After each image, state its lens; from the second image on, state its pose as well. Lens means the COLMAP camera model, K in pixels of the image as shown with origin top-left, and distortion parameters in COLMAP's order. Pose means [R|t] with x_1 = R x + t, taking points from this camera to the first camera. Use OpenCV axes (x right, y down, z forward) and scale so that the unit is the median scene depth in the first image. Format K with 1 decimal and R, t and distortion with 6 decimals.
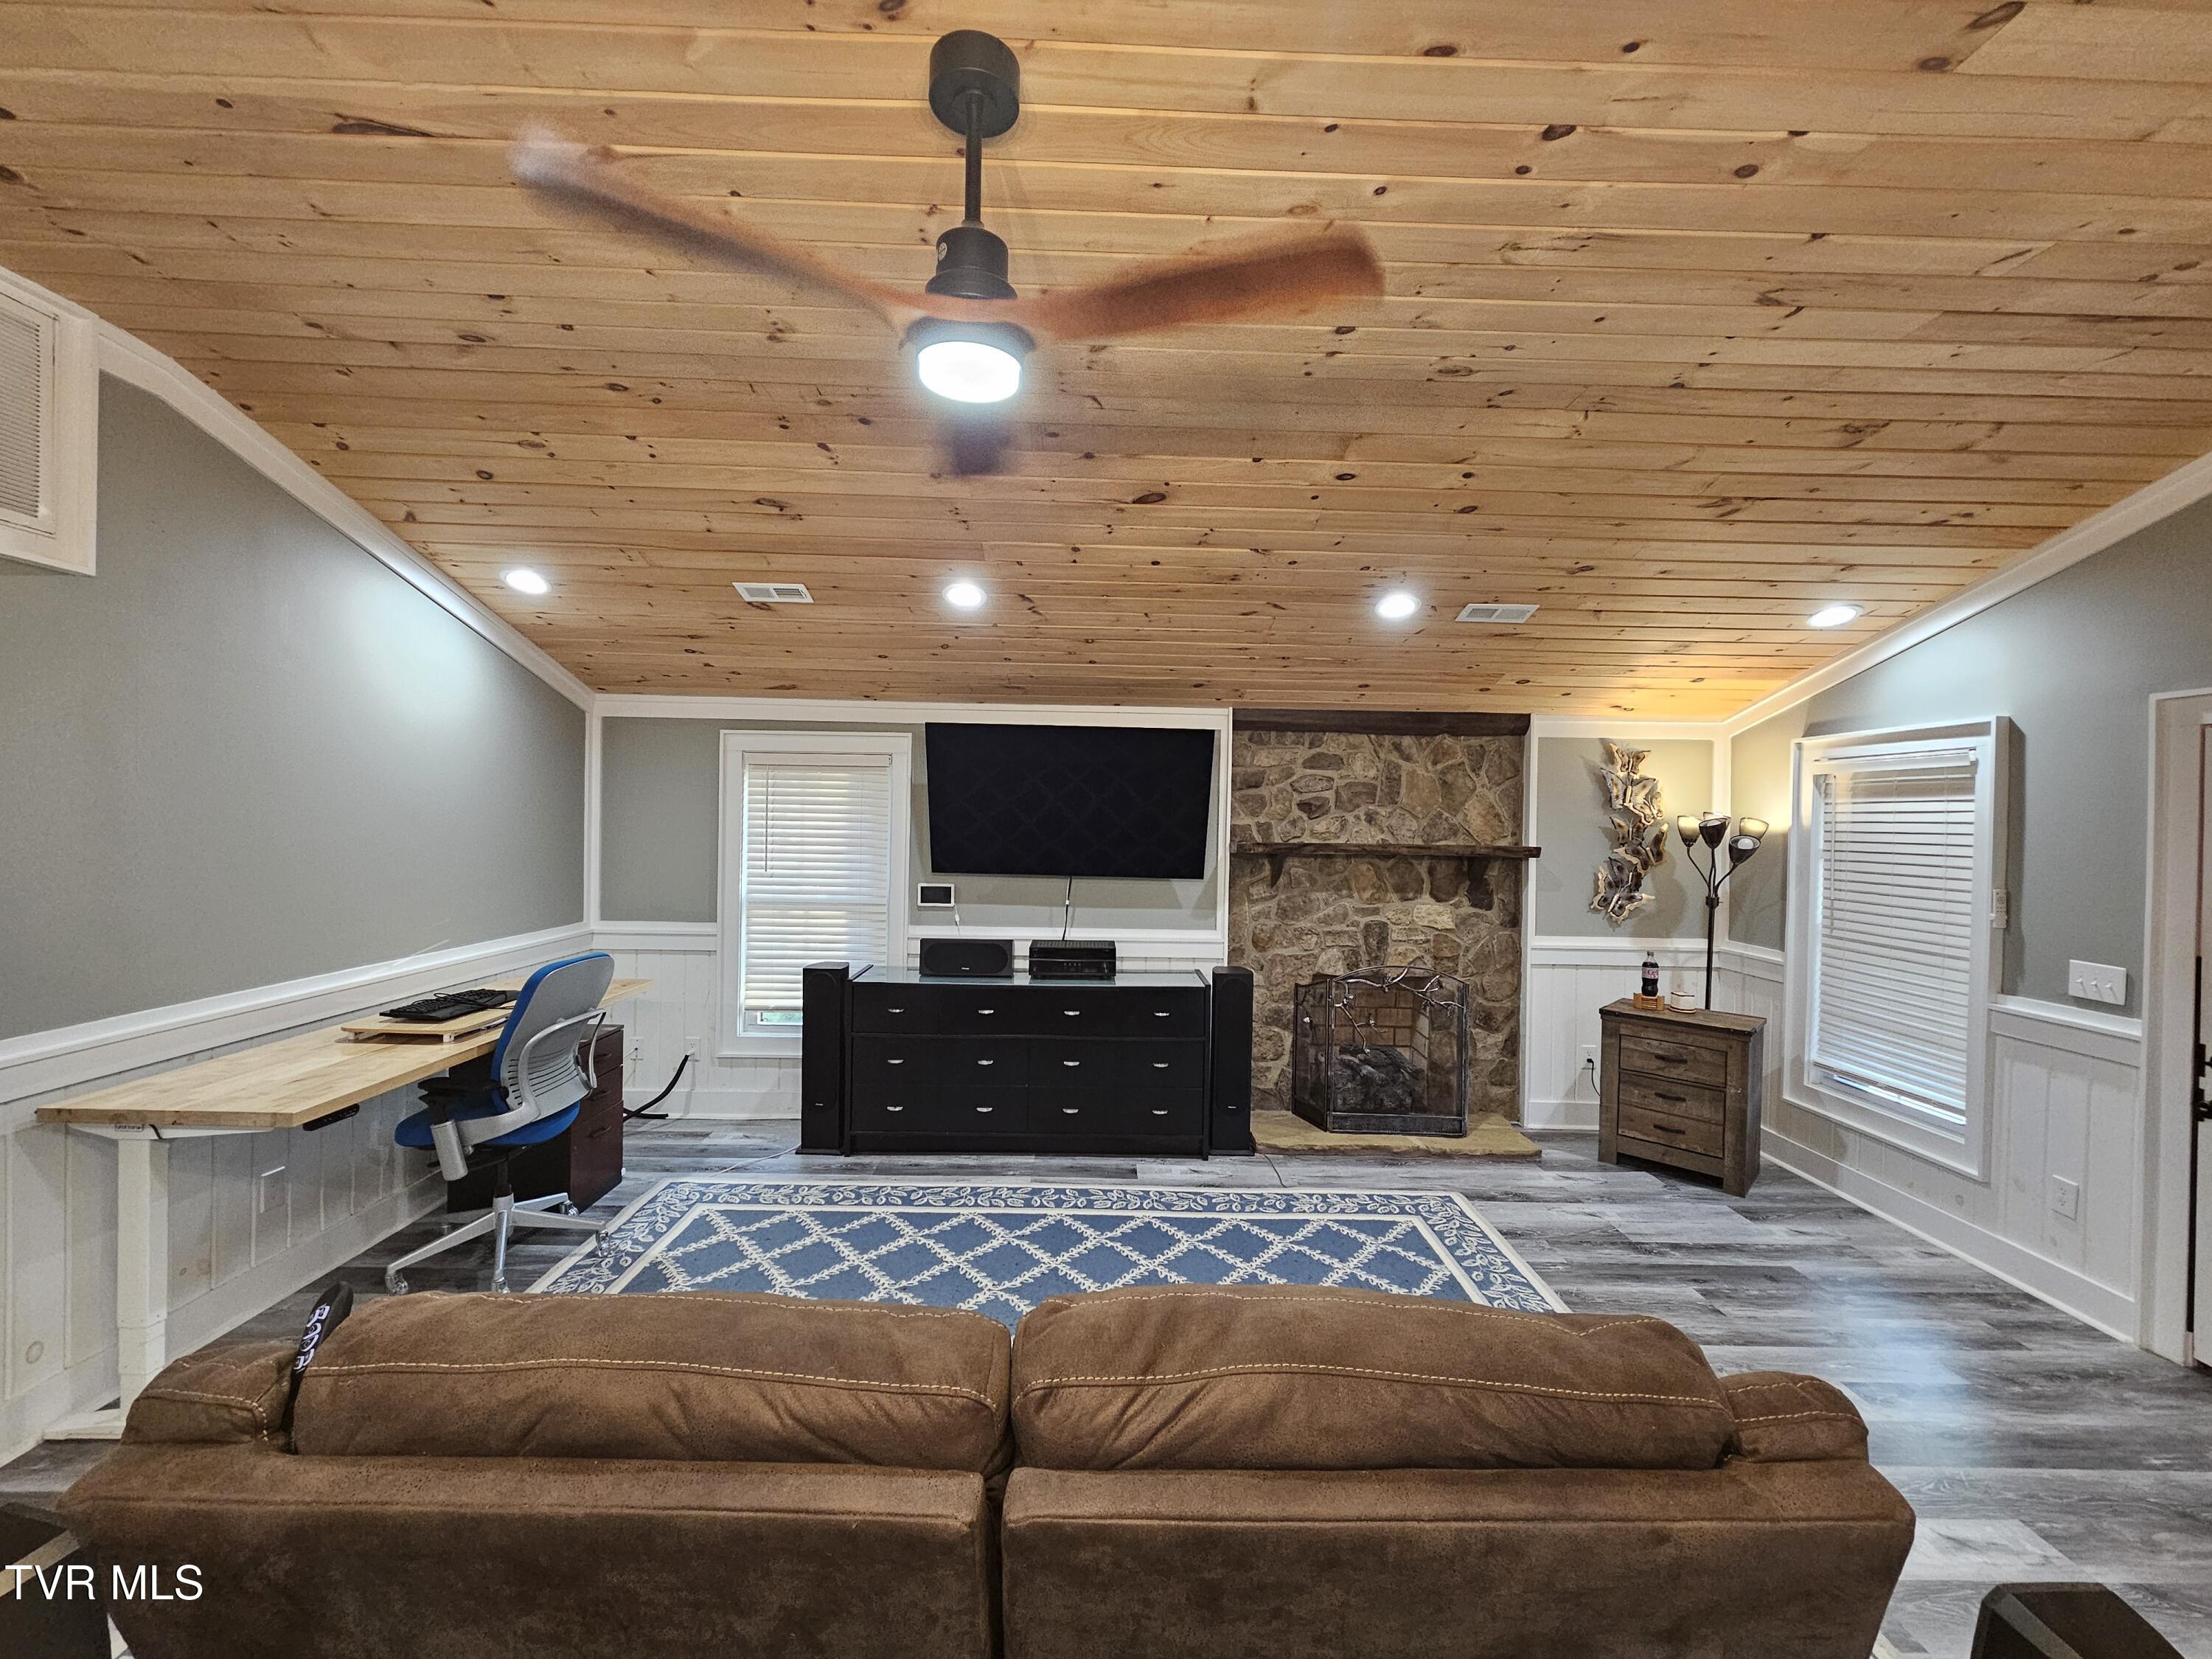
lens RADIAL K [[907.0, 0, 1093.9], [0, 907.0, 828.4], [0, 0, 1]] dist [-0.000796, 0.001482]
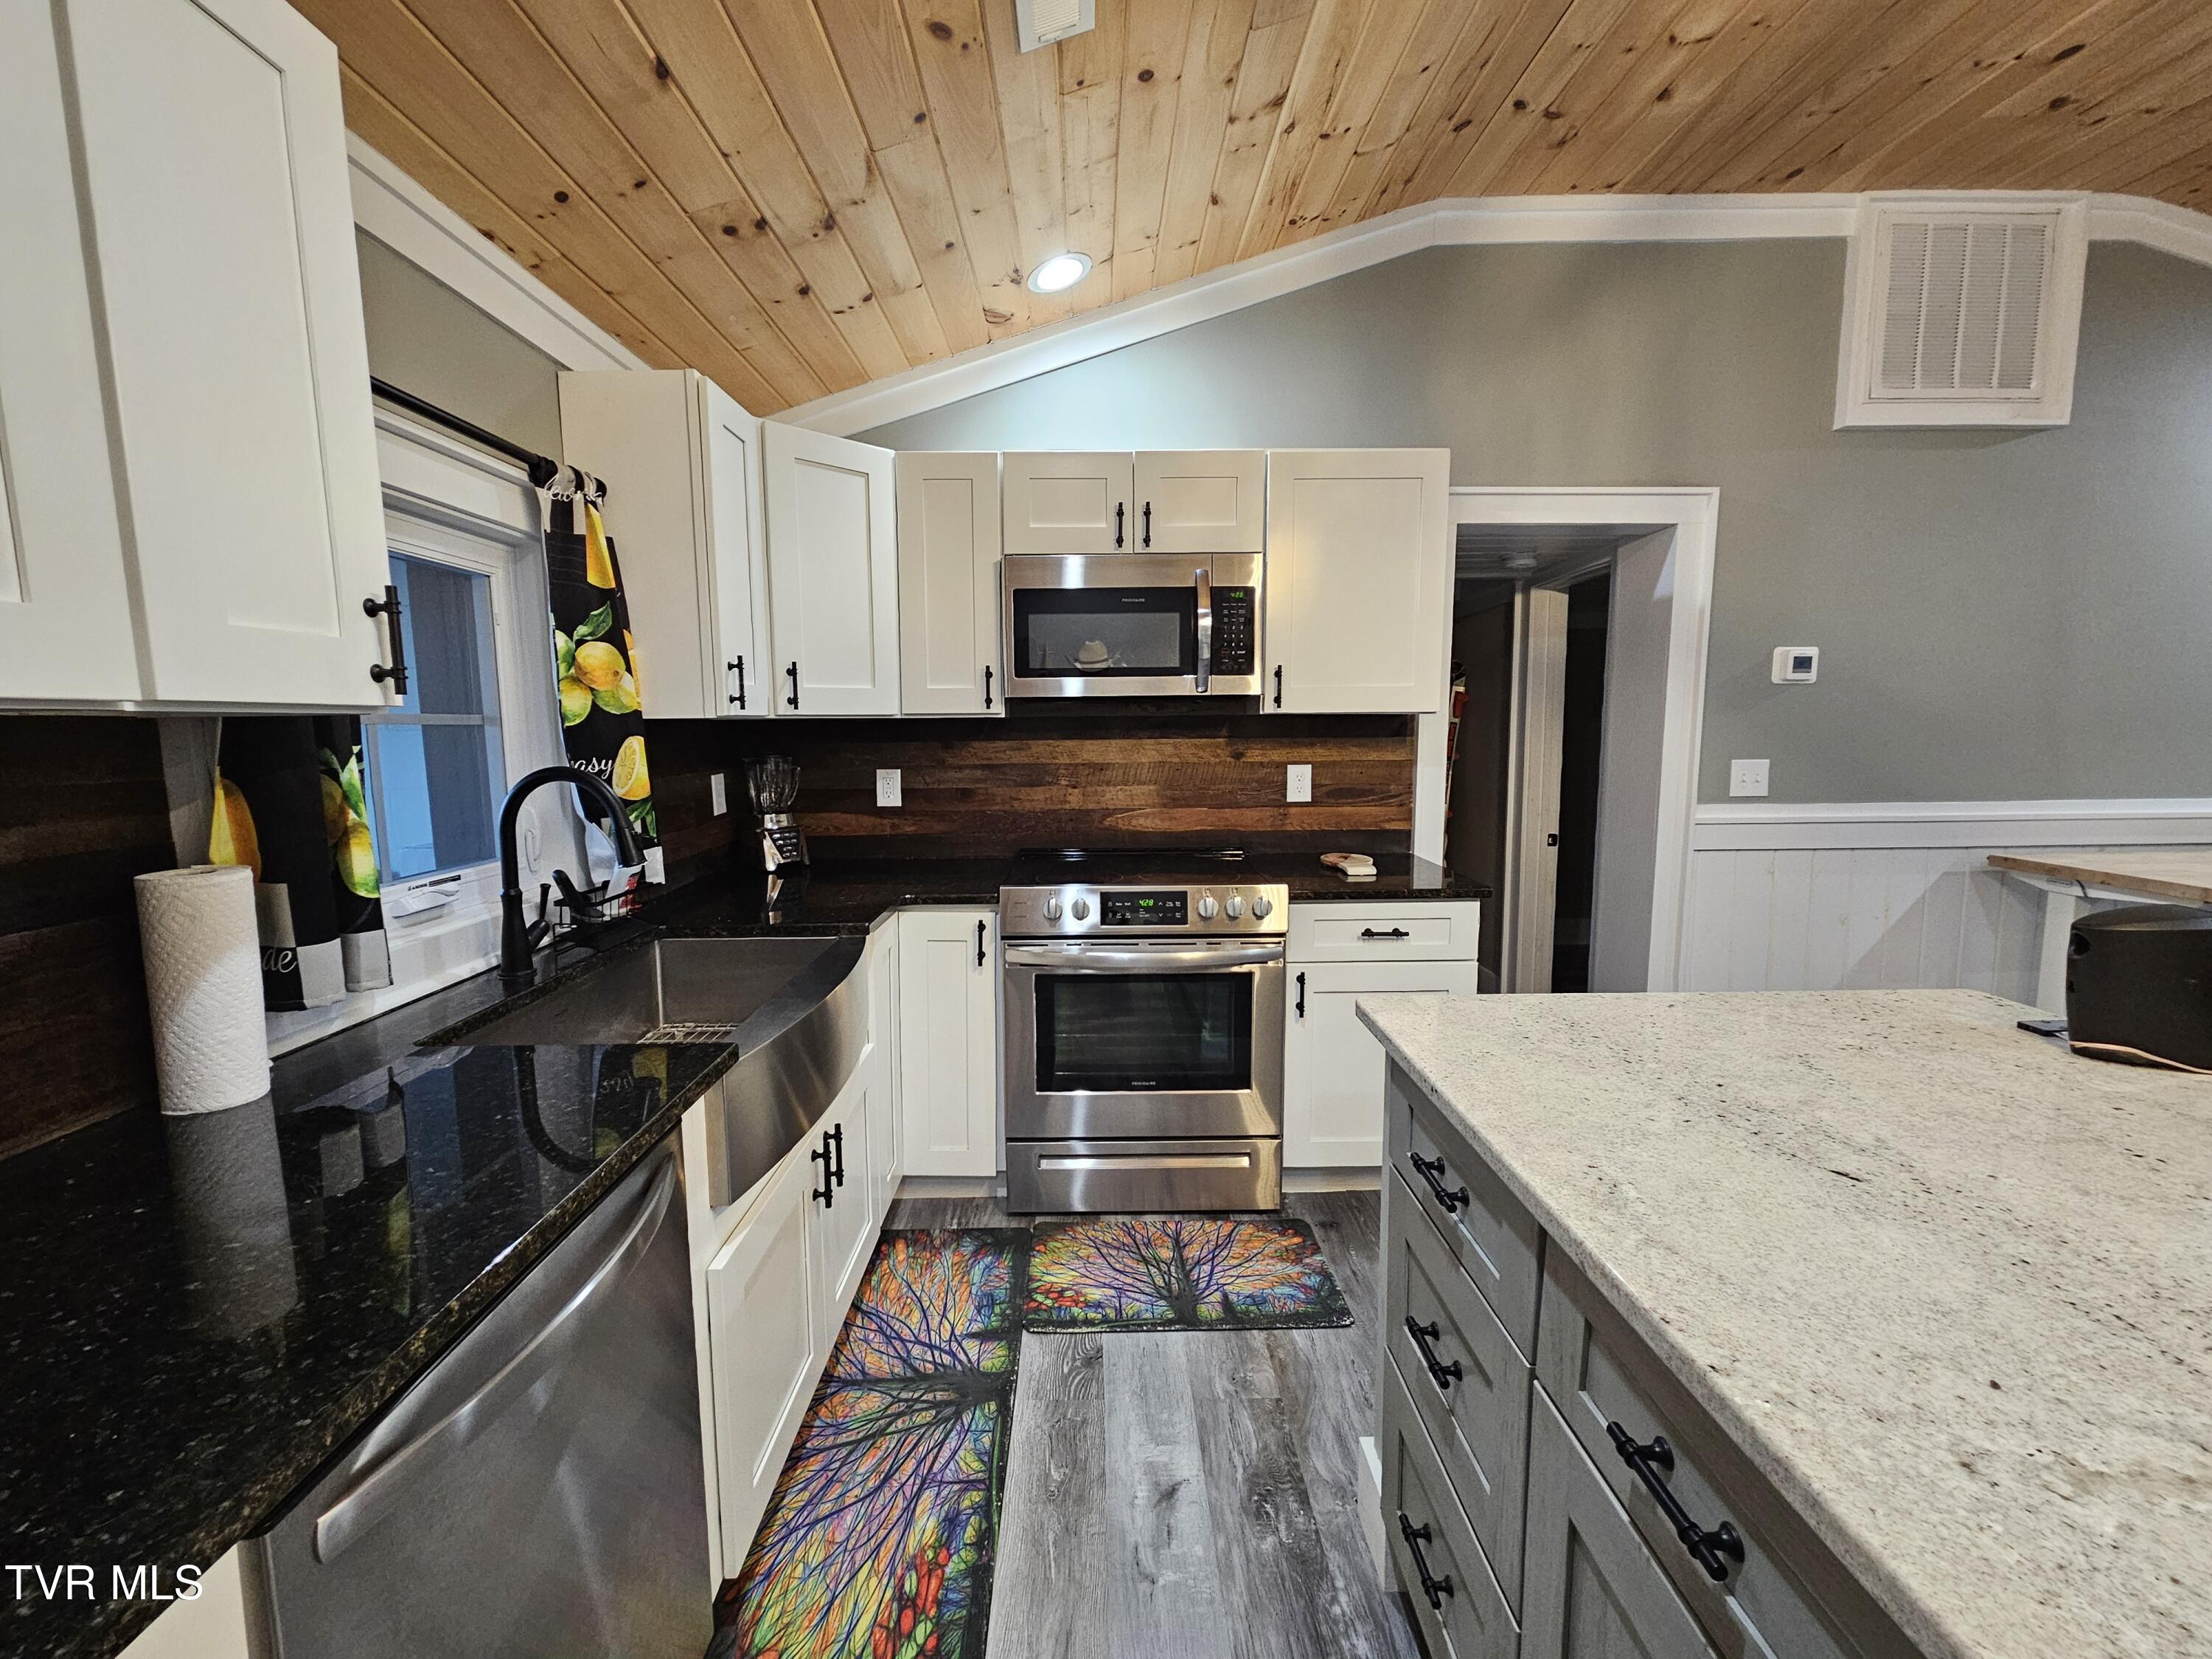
lens RADIAL K [[907.0, 0, 1096.8], [0, 907.0, 825.7], [0, 0, 1]] dist [-0.000796, 0.001482]
pose [[0.006995, 0.095748, -0.995381, 0.080101], [0.001820, 0.995403, 0.095763, 0.081679], [0.999974, -0.002481, 0.006789, -0.180407]]
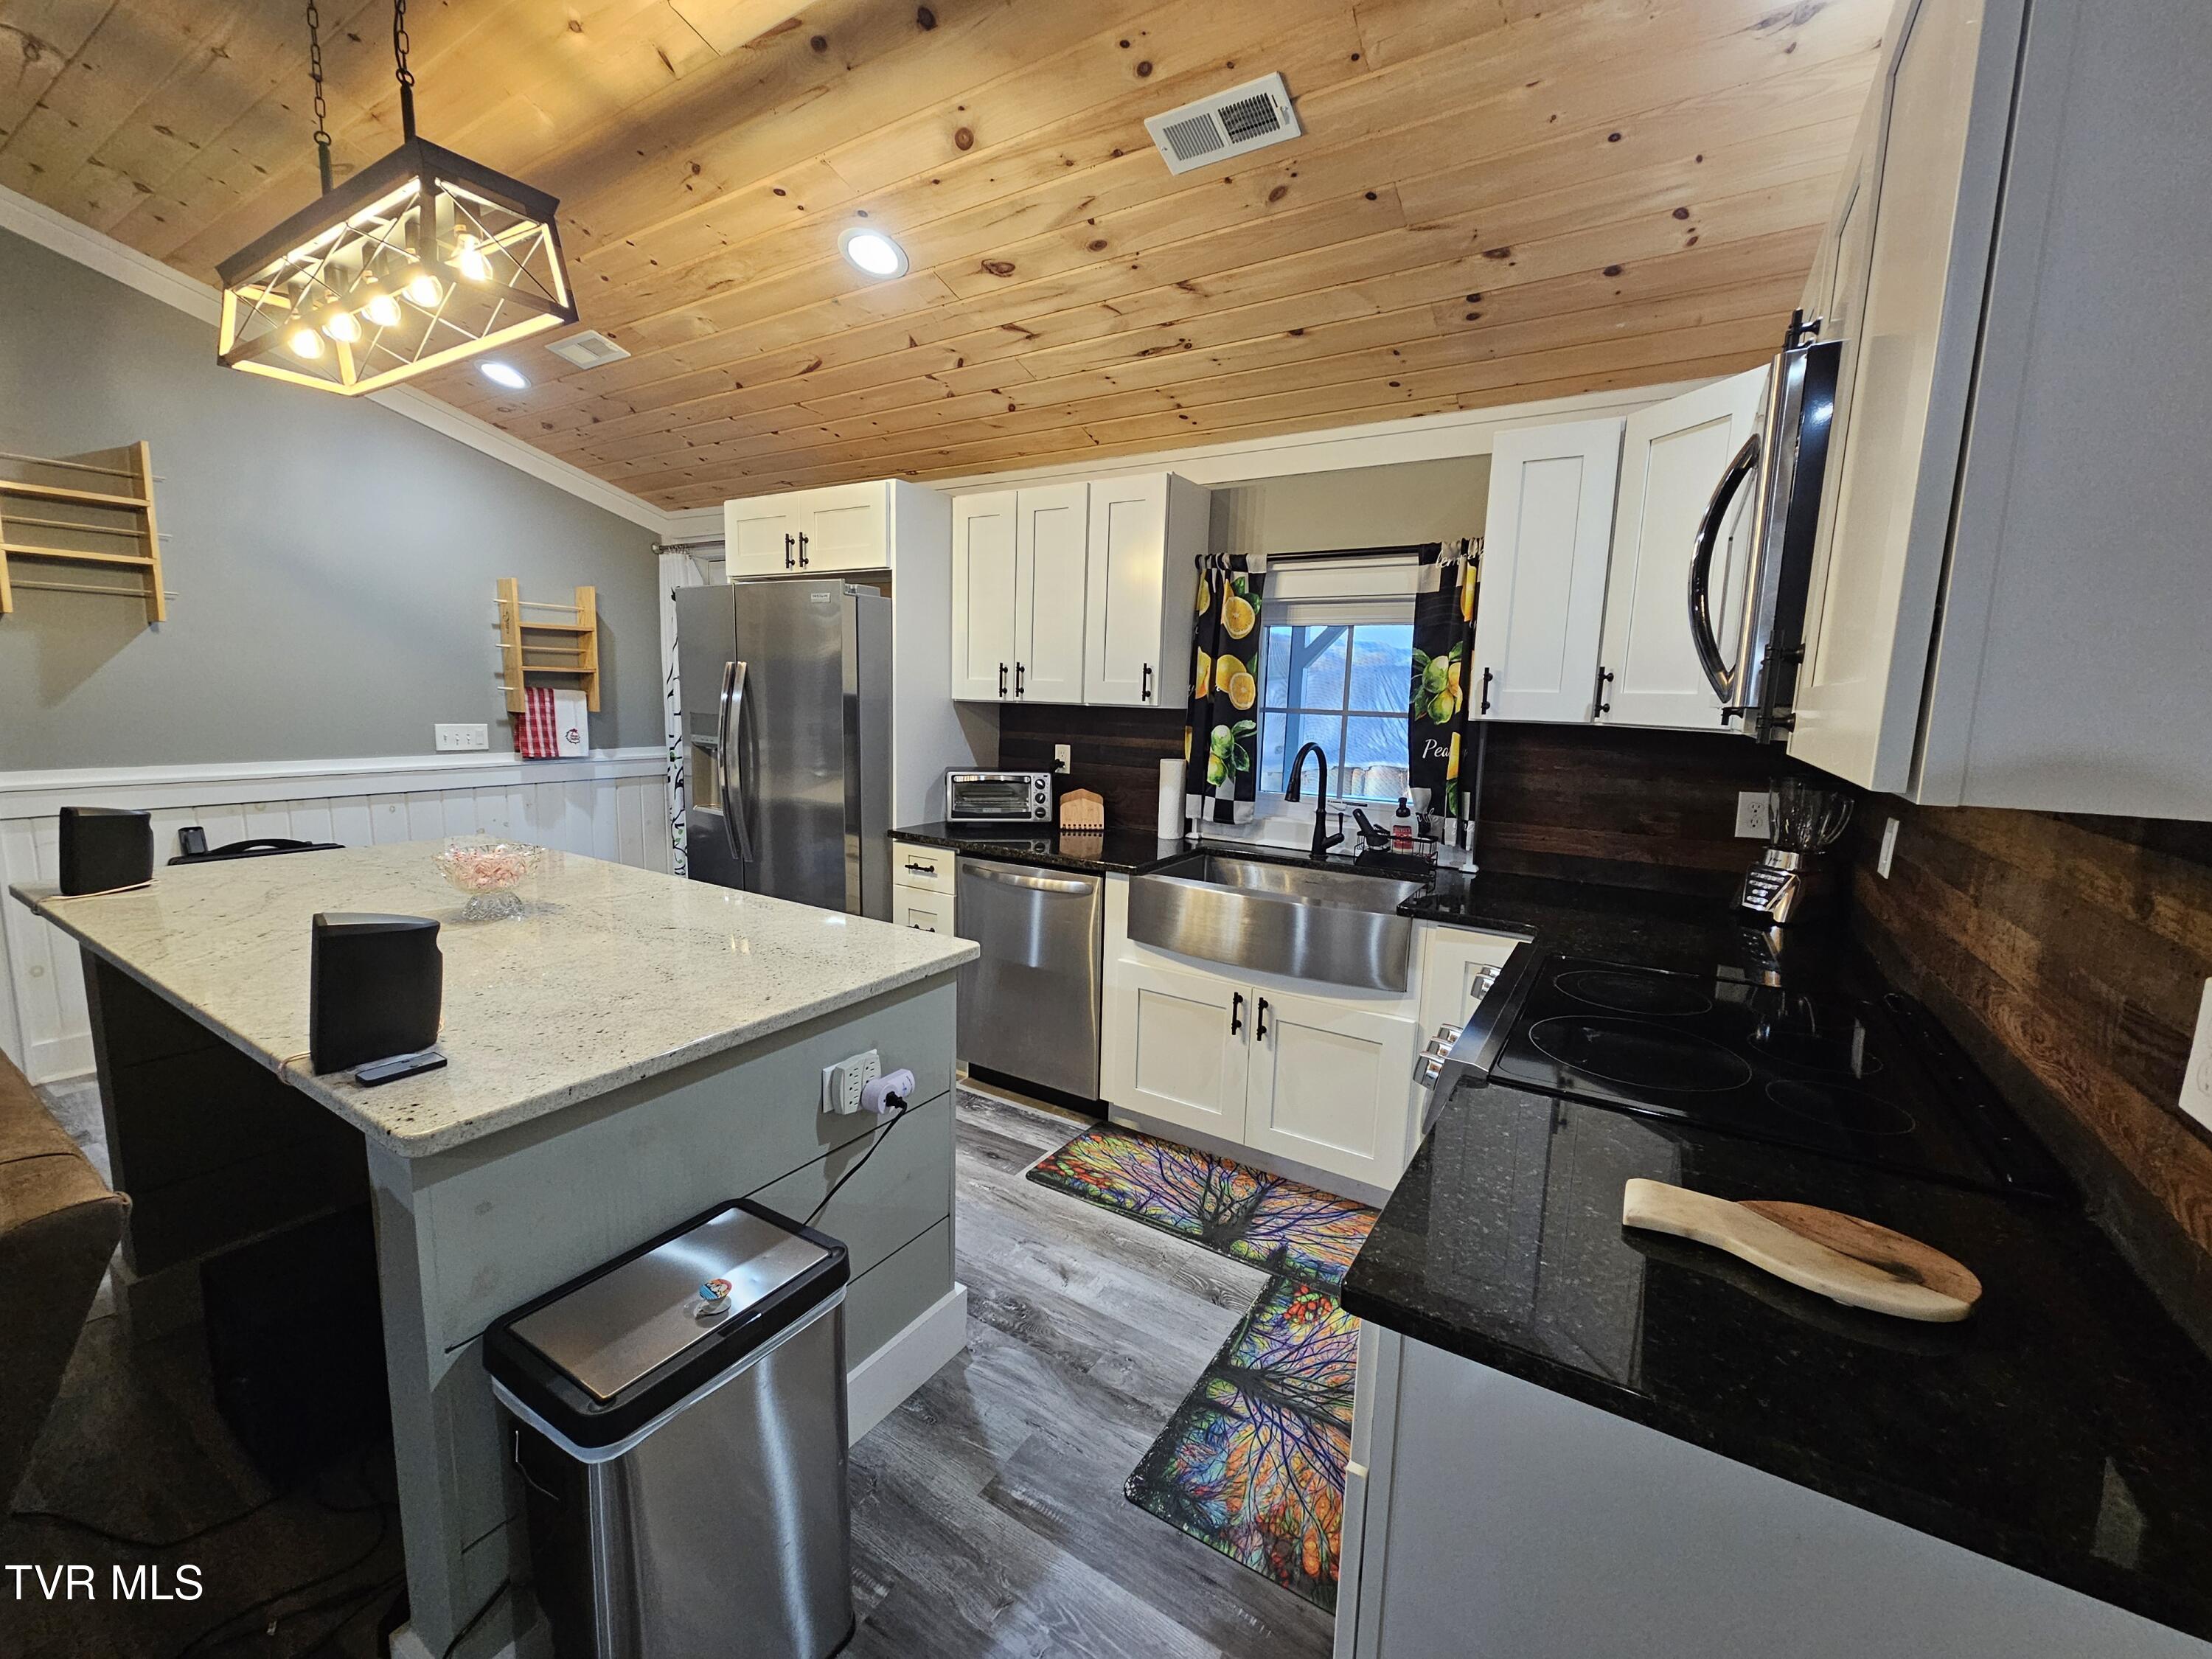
lens RADIAL K [[907.0, 0, 1094.9], [0, 907.0, 827.2], [0, 0, 1]] dist [-0.000796, 0.001482]
pose [[-0.843202, -0.121491, 0.523688, -0.598655], [-0.038735, 0.985328, 0.166218, 0.045997], [-0.536199, 0.119871, -0.835537, 0.301756]]
